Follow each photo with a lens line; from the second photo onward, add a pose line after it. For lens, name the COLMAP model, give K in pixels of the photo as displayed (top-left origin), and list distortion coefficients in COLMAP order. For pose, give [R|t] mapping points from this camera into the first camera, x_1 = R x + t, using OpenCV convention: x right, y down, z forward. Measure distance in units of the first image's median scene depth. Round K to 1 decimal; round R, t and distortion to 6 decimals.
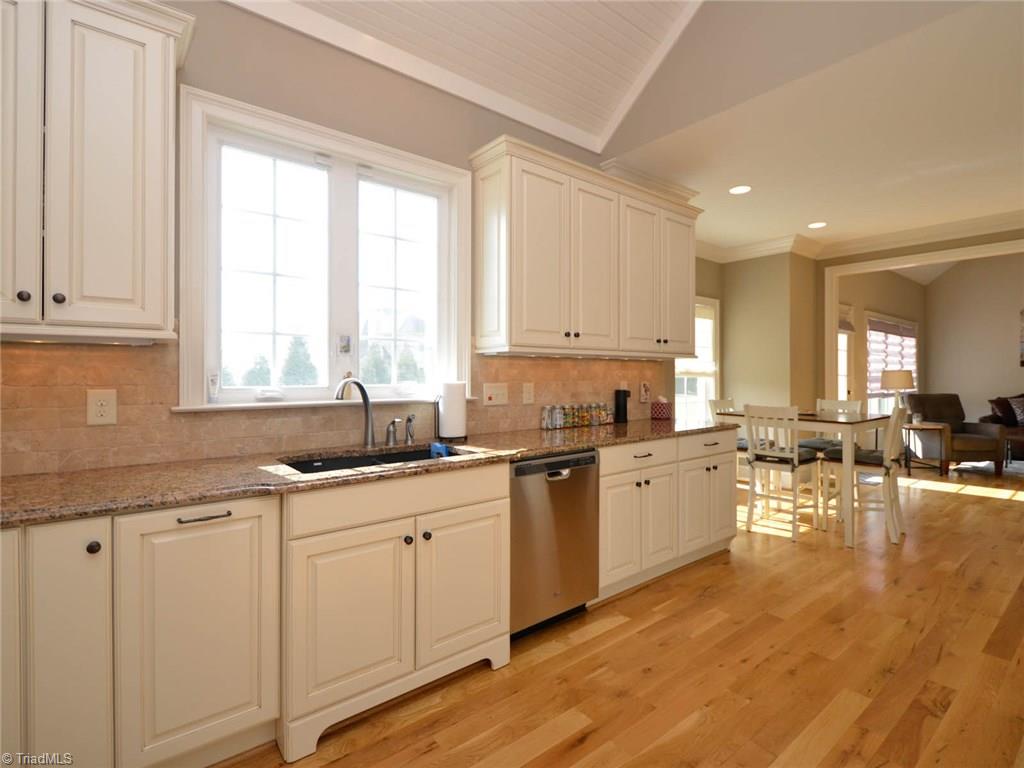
lens RADIAL K [[515.3, 0, 535.9], [0, 515.3, 371.5], [0, 0, 1]] dist [0.010311, -0.008991]
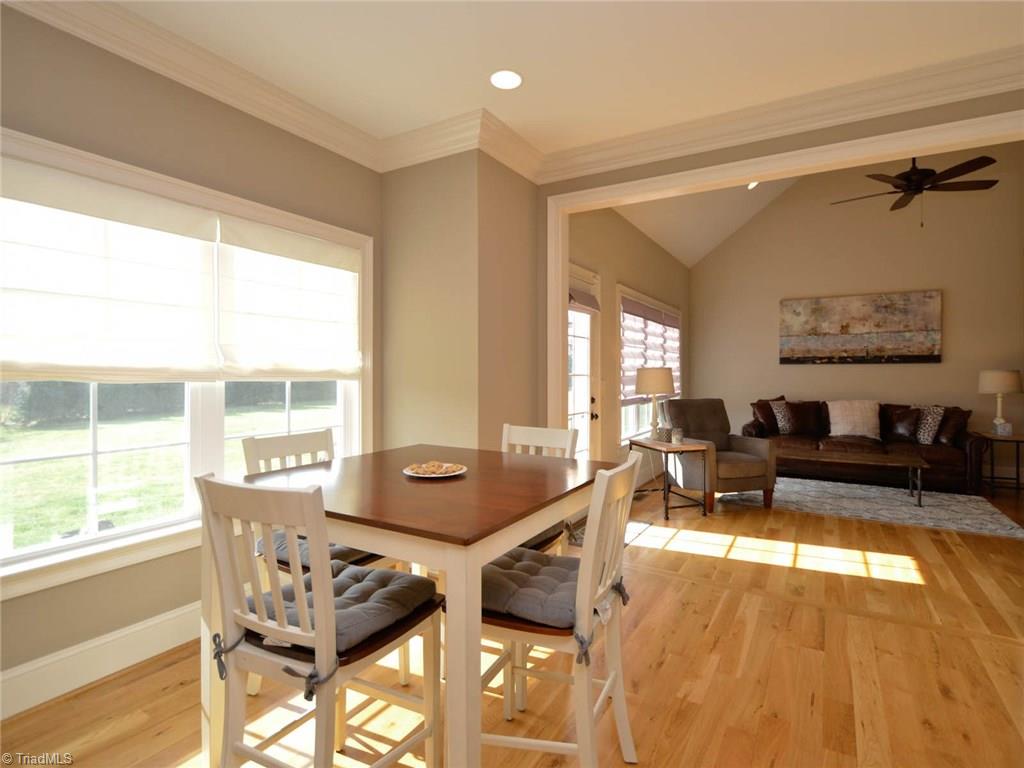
lens RADIAL K [[515.3, 0, 529.8], [0, 515.3, 370.7], [0, 0, 1]] dist [0.010311, -0.008991]
pose [[0.942123, 0.002481, 0.335259, 0.541560], [-0.005015, 0.999965, 0.006695, -0.004794], [-0.335231, -0.007989, 0.942102, 0.701289]]
